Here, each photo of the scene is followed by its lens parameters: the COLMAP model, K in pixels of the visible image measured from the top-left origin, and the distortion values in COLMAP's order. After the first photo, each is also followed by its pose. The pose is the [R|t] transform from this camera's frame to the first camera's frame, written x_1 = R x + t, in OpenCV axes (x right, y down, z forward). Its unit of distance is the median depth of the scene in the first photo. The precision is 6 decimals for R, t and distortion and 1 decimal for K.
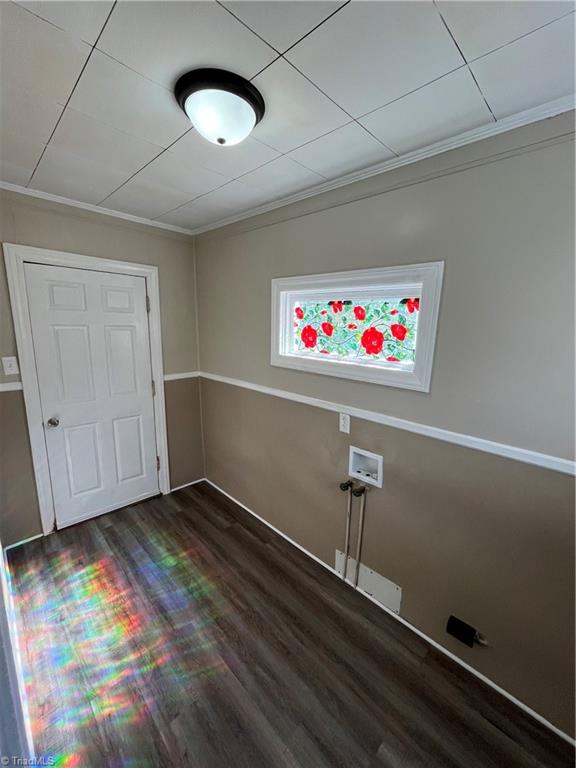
lens RADIAL K [[313.4, 0, 288.6], [0, 313.4, 380.0], [0, 0, 1]] dist [-0.002057, -0.000626]
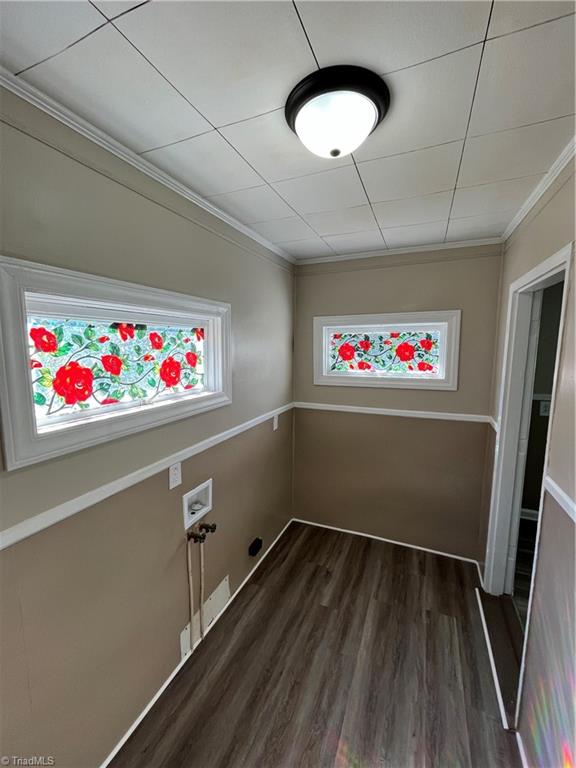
lens RADIAL K [[313.4, 0, 285.9], [0, 313.4, 386.3], [0, 0, 1]] dist [-0.002057, -0.000626]
pose [[-0.369128, -0.146232, 0.917802, -0.659719], [0.167250, 0.960969, 0.220376, -0.222334], [-0.914206, 0.234849, -0.330264, 0.982971]]
